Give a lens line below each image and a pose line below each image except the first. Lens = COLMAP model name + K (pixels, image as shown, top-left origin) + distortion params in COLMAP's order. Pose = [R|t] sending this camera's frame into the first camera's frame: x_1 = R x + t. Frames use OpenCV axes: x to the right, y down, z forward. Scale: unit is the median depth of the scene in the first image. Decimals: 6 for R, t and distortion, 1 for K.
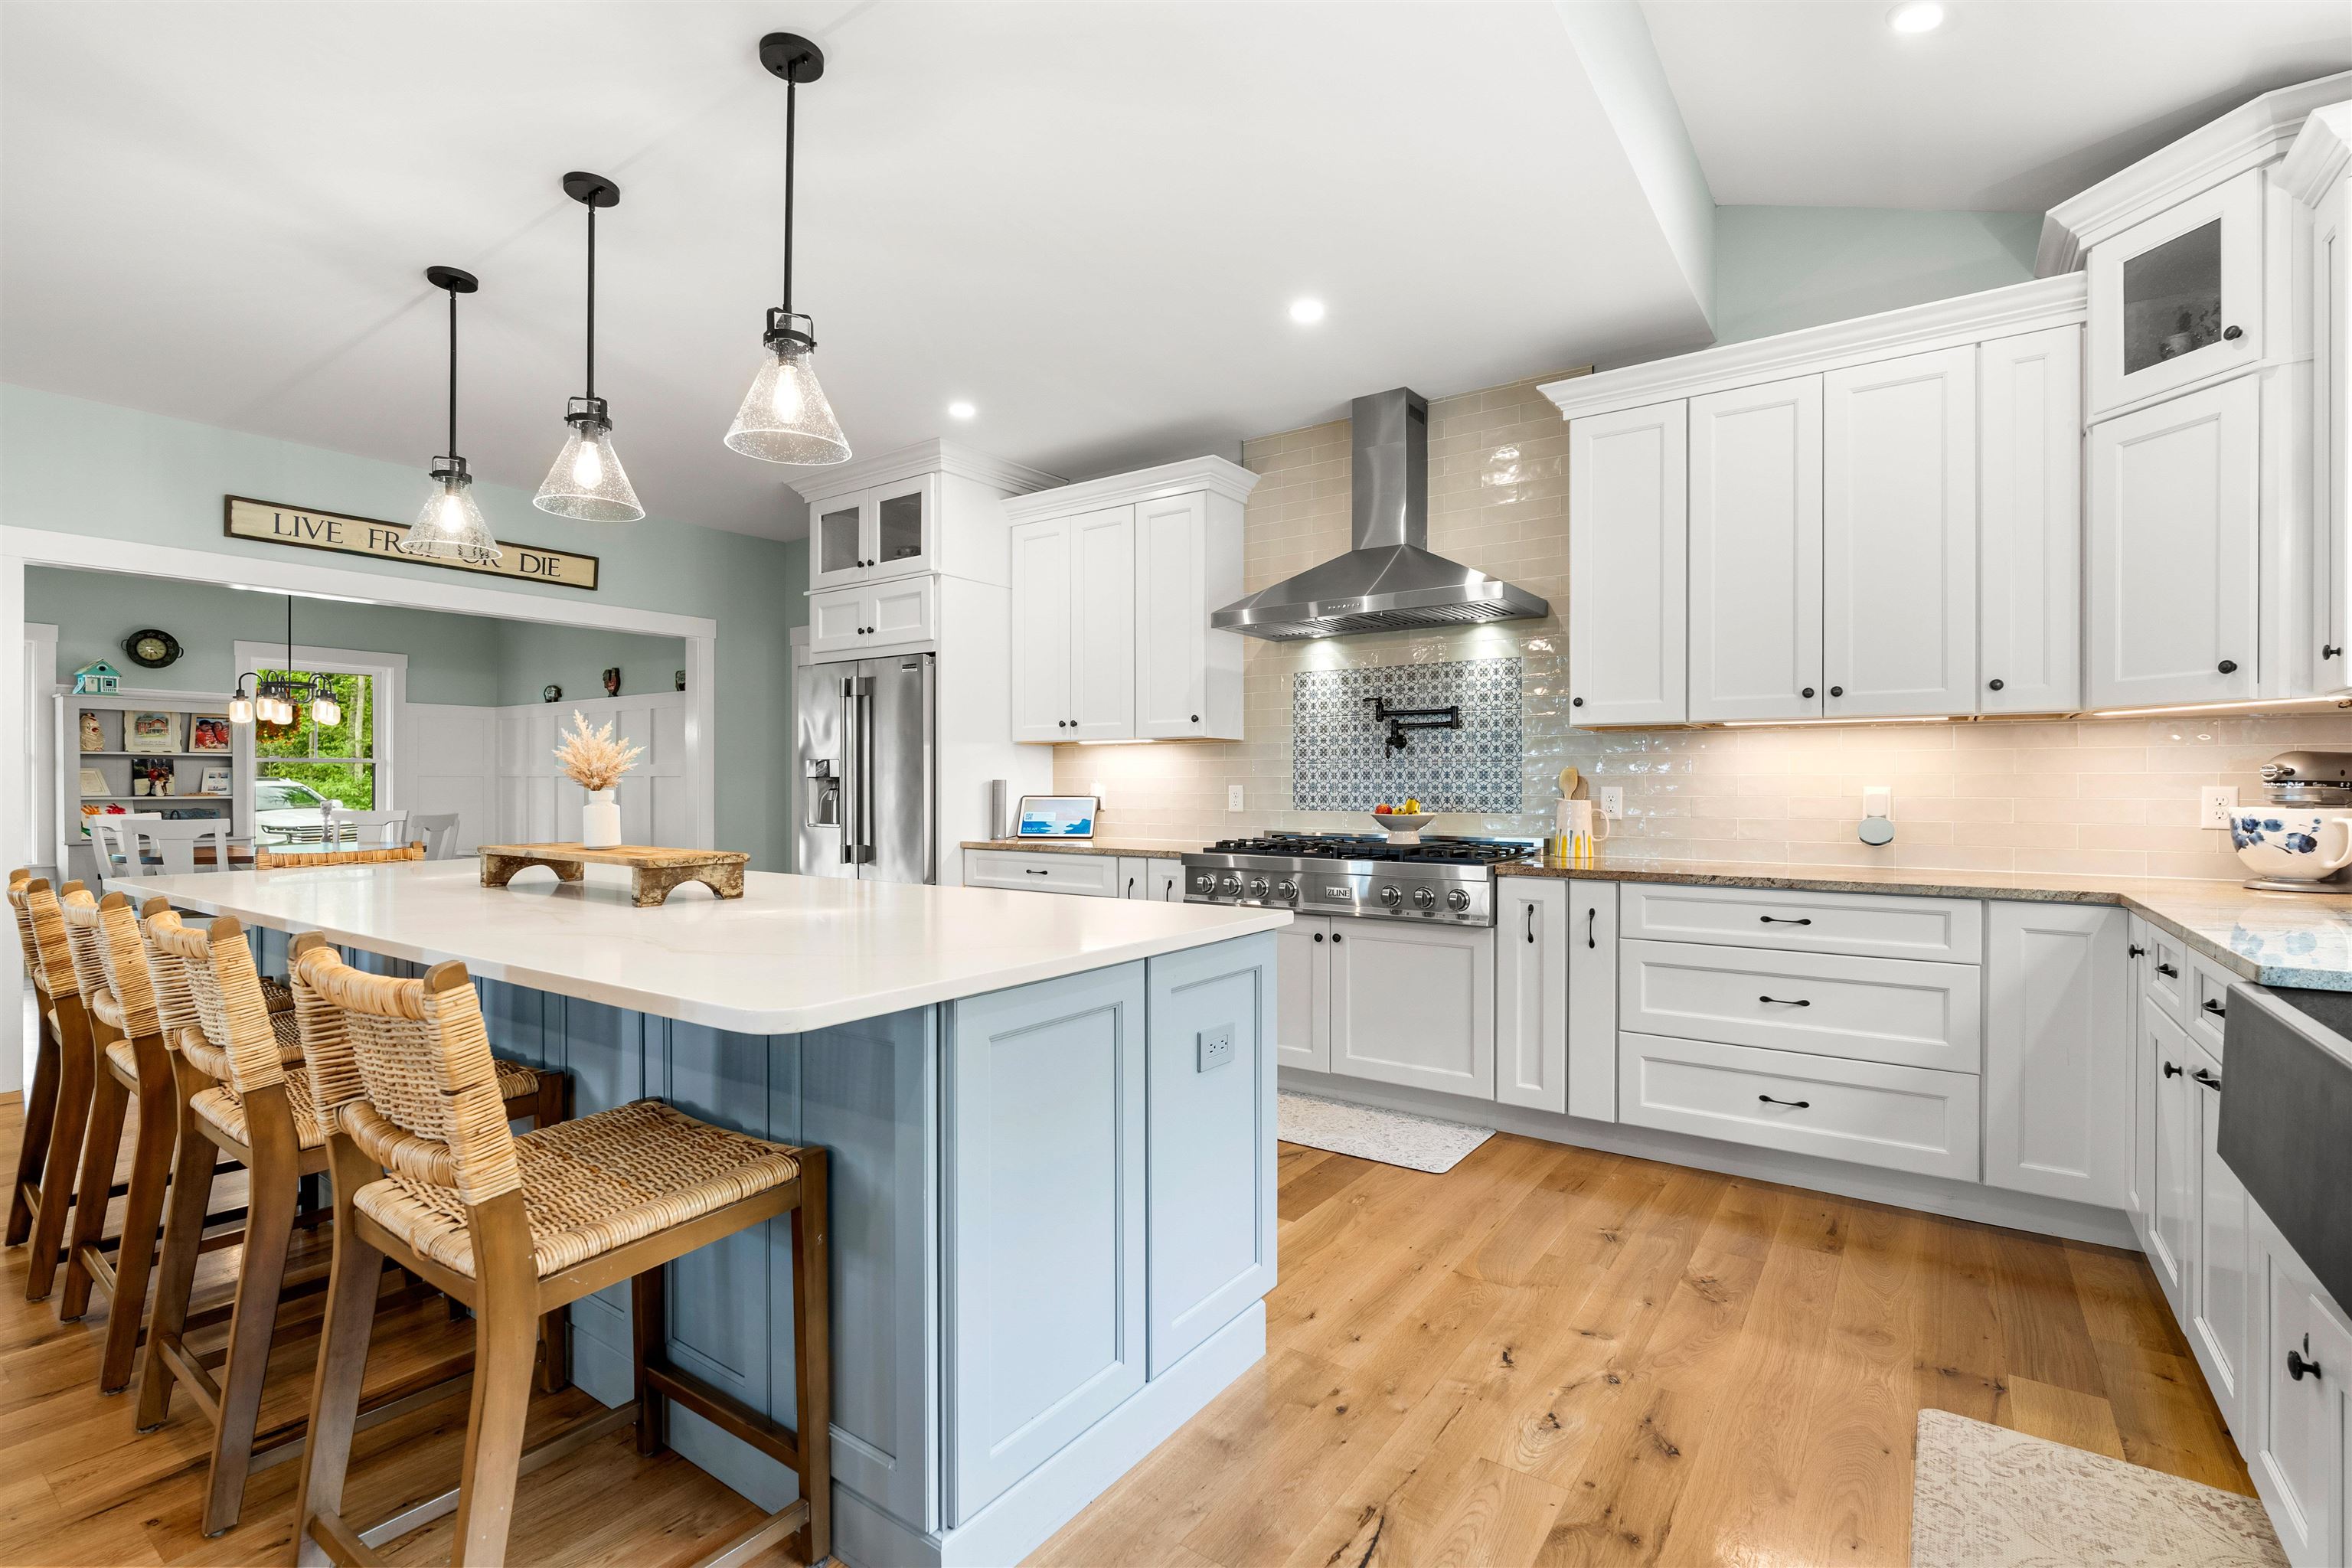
lens RADIAL K [[1064.7, 0, 1183.1], [0, 1064.7, 783.5], [0, 0, 1]] dist [-0.001552, -0.000386]
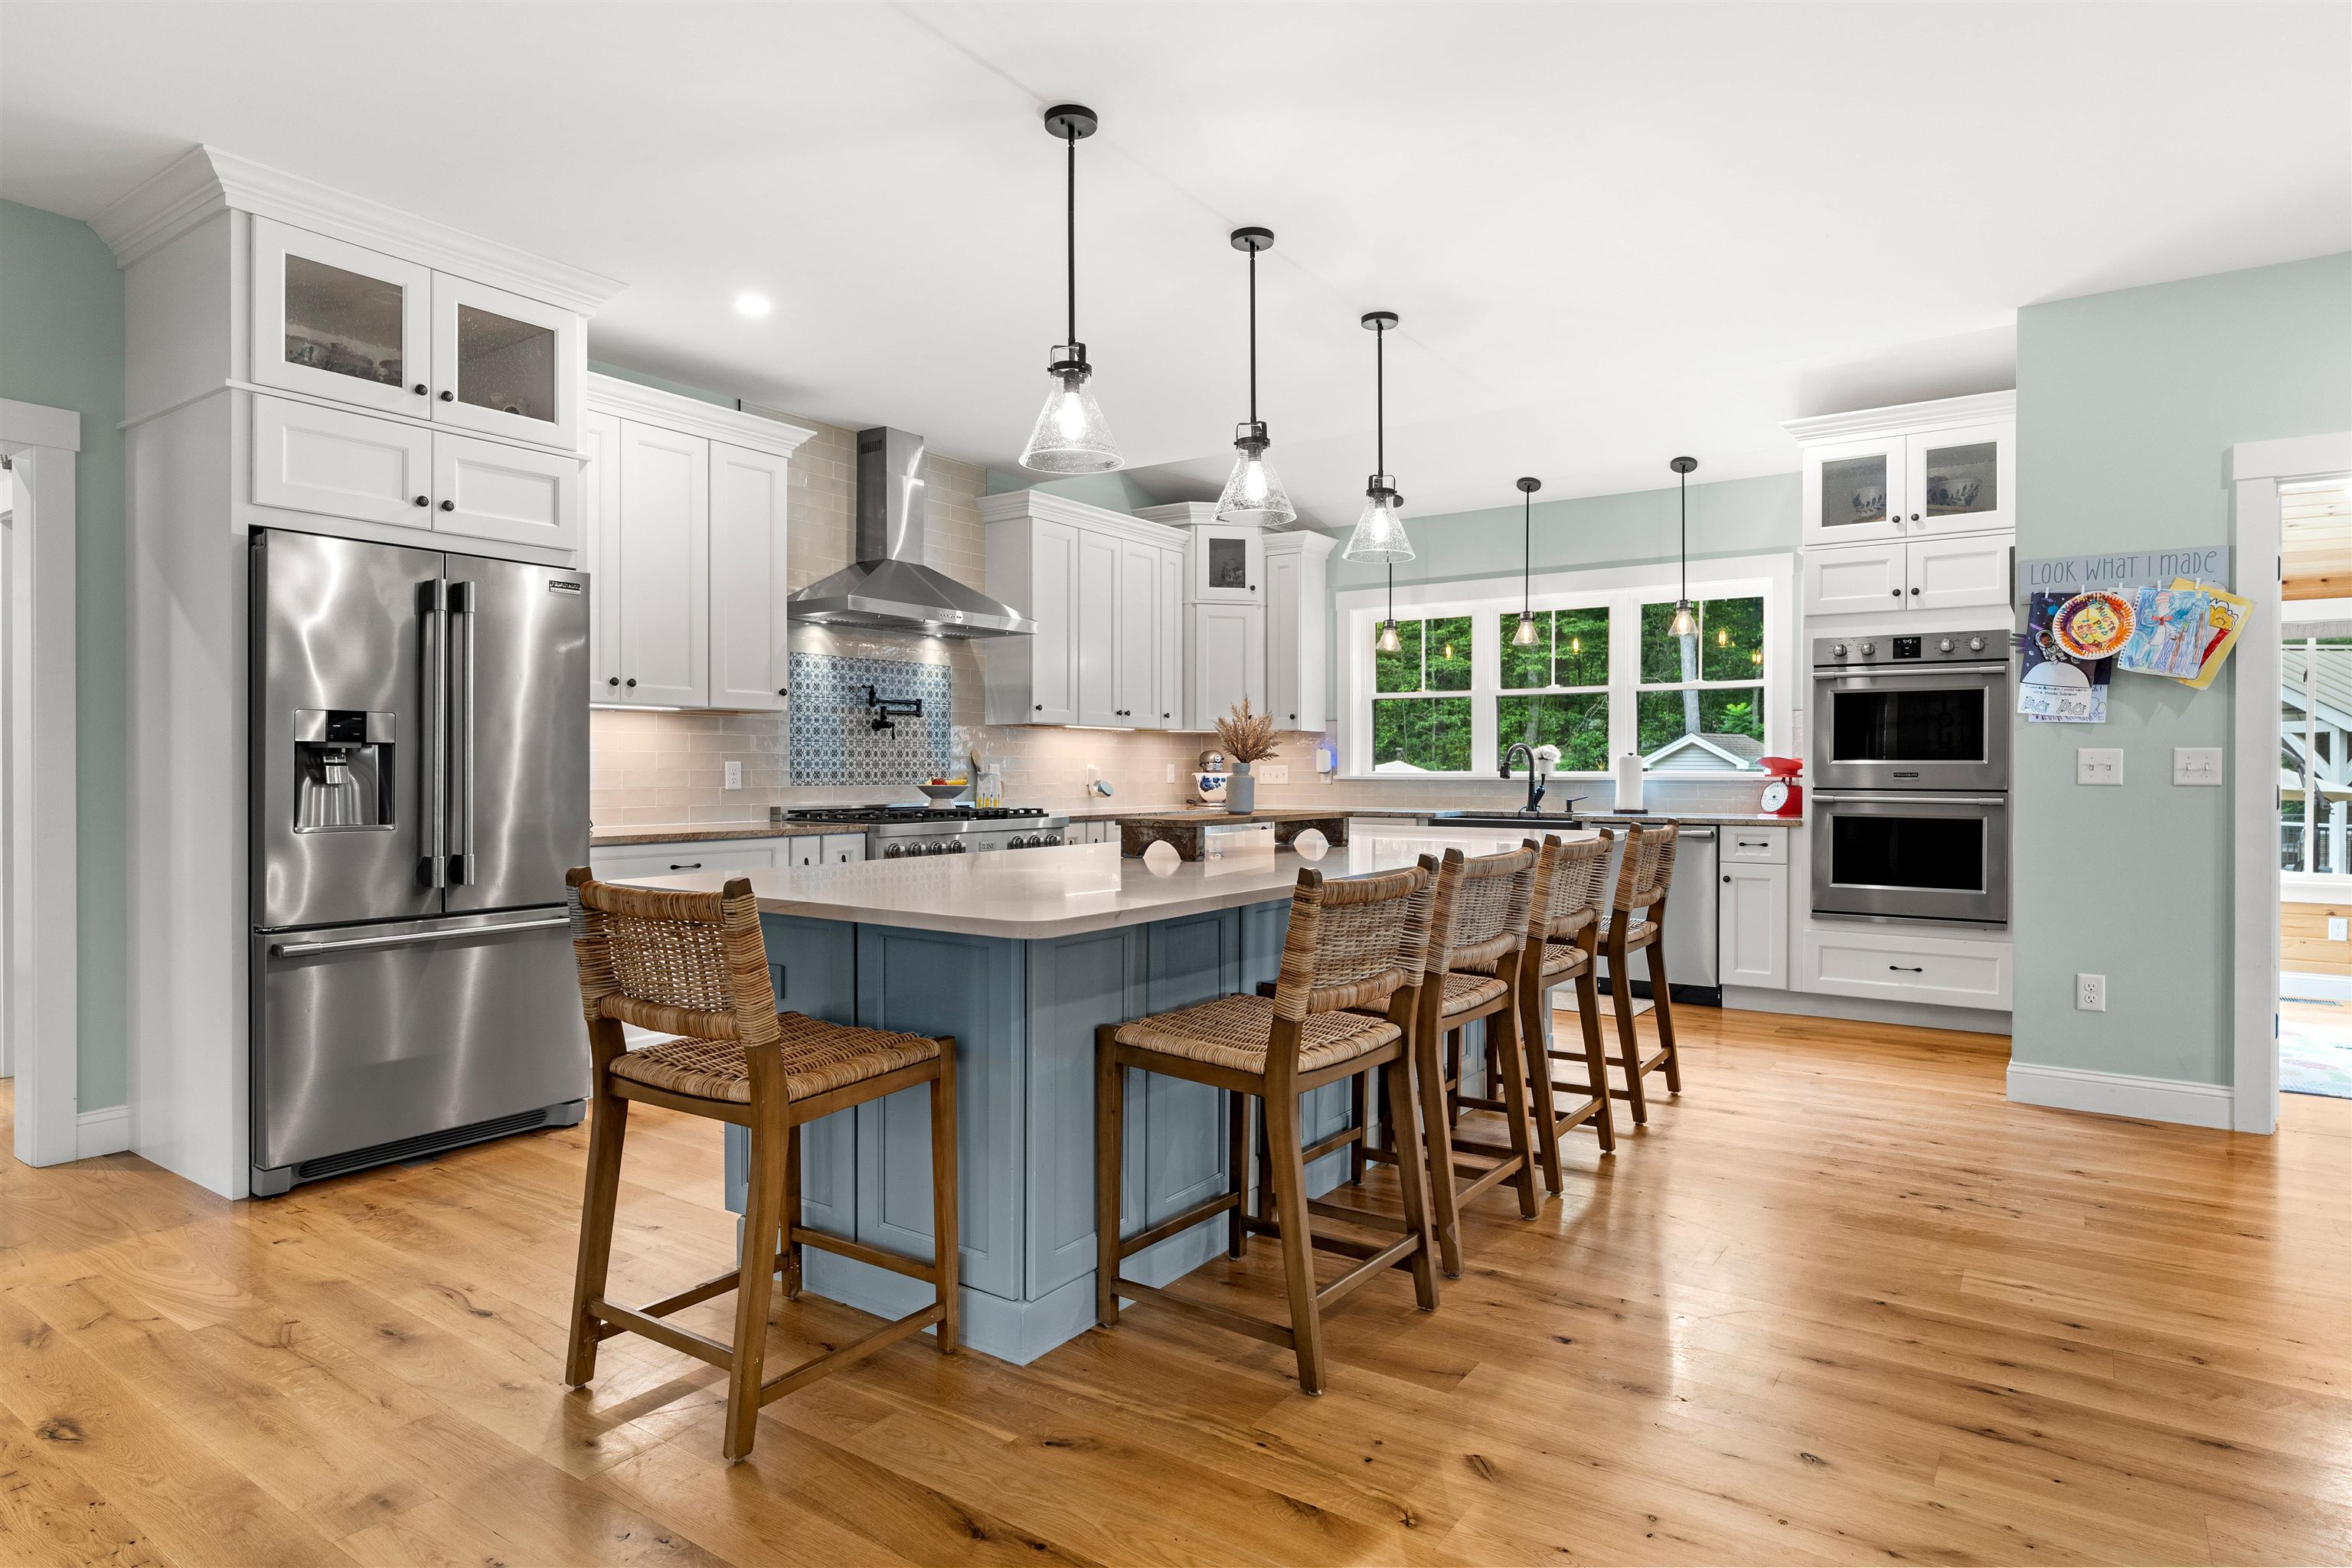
lens RADIAL K [[1295.4, 0, 1191.5], [0, 1295.4, 775.7], [0, 0, 1]] dist [0.001068, 0.000792]
pose [[-0.010889, -0.005364, 0.999926, -1.278307], [-0.002401, 0.999983, 0.005338, 0.008314], [-0.999938, -0.002343, -0.010902, 0.702109]]
